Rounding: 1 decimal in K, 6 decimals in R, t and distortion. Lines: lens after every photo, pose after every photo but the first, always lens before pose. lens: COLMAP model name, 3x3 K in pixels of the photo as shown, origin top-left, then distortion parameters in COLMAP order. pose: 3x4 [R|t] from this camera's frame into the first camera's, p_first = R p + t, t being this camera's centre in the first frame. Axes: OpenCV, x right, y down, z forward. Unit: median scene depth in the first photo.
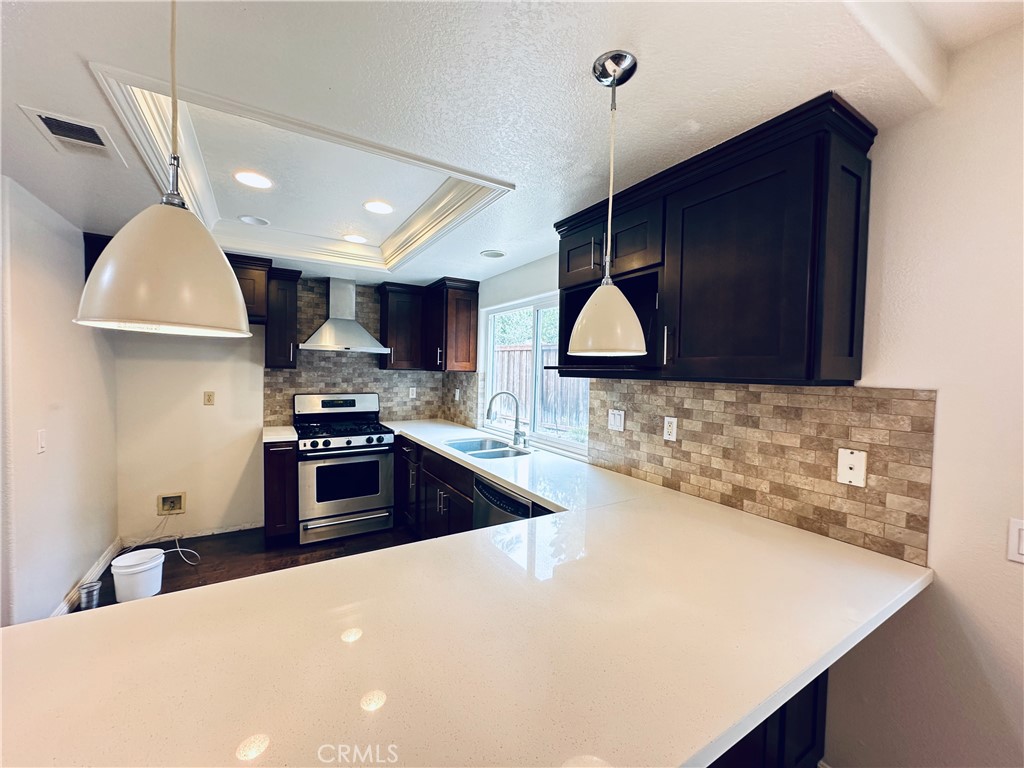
lens RADIAL K [[410.1, 0, 511.6], [0, 410.1, 386.9], [0, 0, 1]] dist [-0.001701, -0.000127]
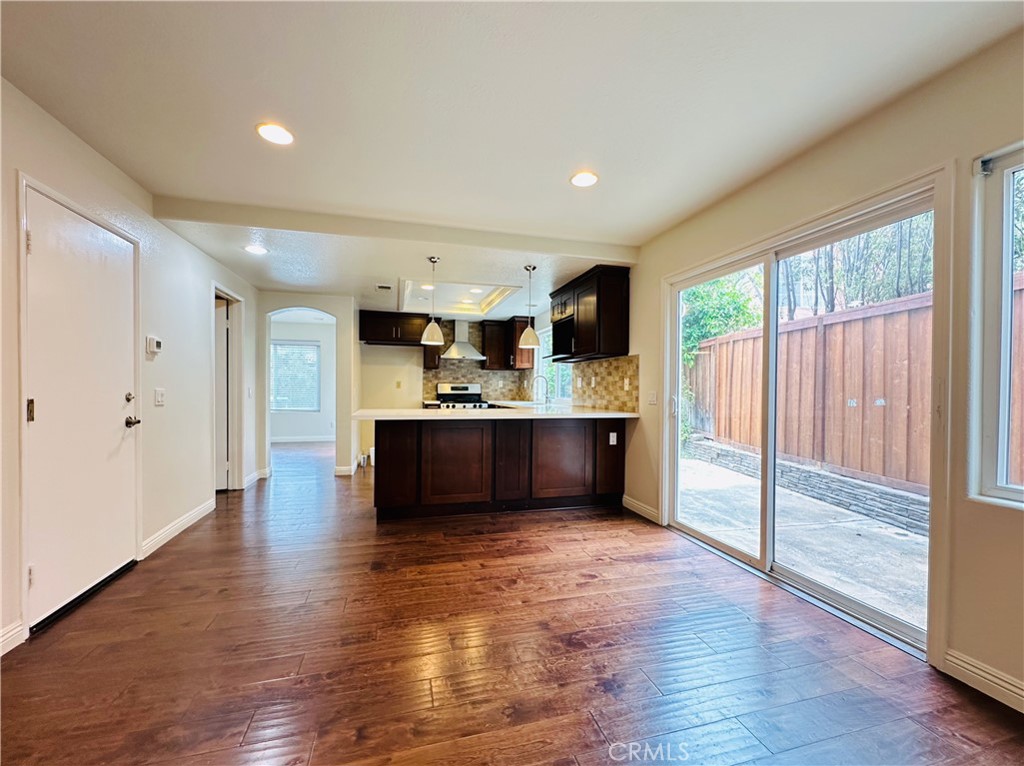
lens RADIAL K [[424.6, 0, 513.1], [0, 424.6, 397.2], [0, 0, 1]] dist [-0.000914, -0.000088]
pose [[0.962047, -0.009650, -0.272714, 0.546862], [0.002350, 0.999630, -0.027081, 0.226932], [0.272875, 0.025412, 0.961714, -1.274719]]
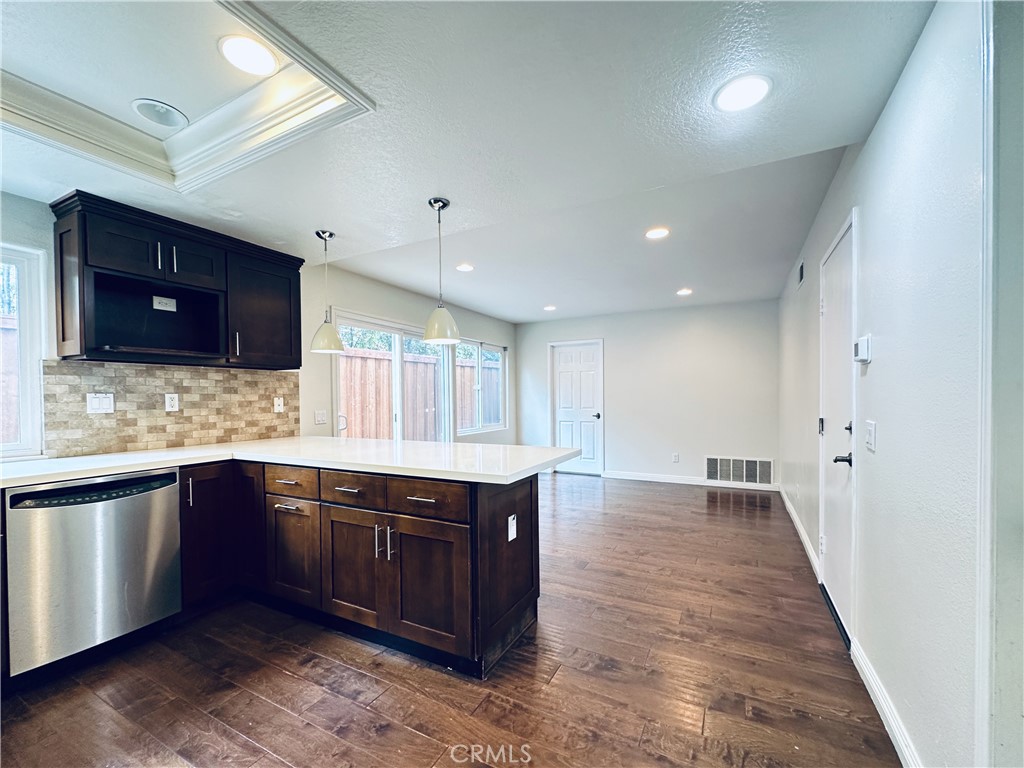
lens RADIAL K [[424.6, 0, 513.1], [0, 424.6, 398.2], [0, 0, 1]] dist [-0.000914, -0.000088]
pose [[-0.517141, -0.021650, 0.855627, -1.238124], [0.033859, 0.998380, 0.045726, 0.056781], [-0.855230, 0.052617, -0.515570, 0.690603]]
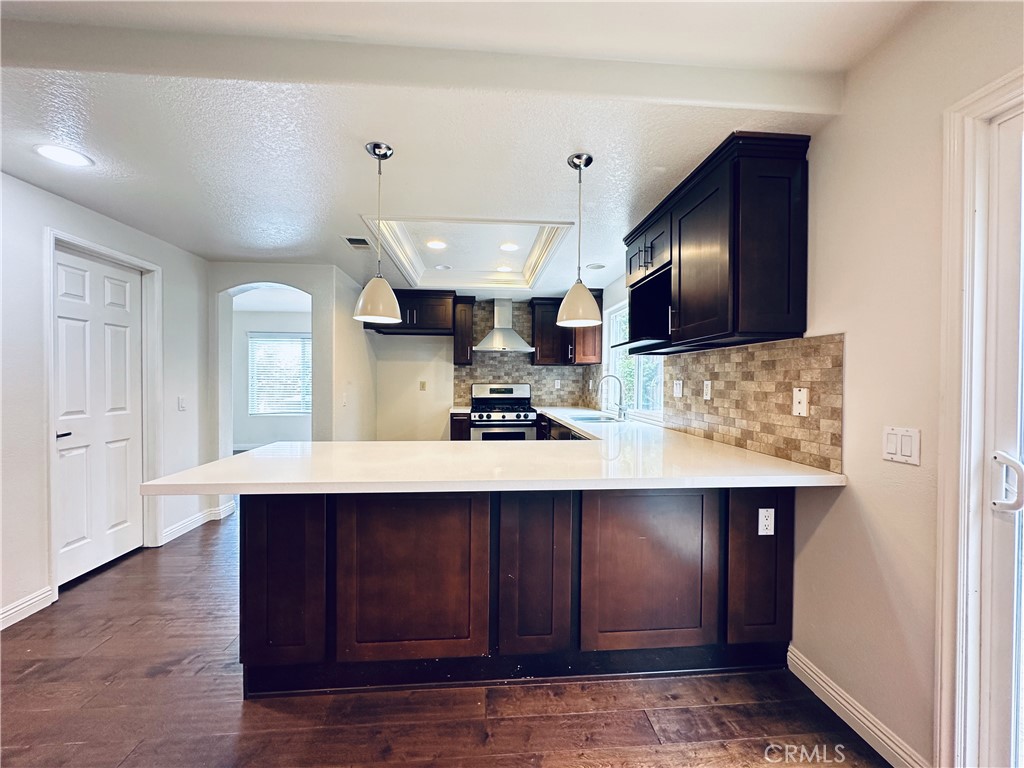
lens RADIAL K [[410.1, 0, 511.6], [0, 410.1, 386.9], [0, 0, 1]] dist [-0.001701, -0.000127]
pose [[0.892686, -0.009412, -0.450581, 0.378325], [-0.005218, 0.999499, -0.031216, 0.121291], [0.450649, 0.030217, 0.892189, -0.328491]]
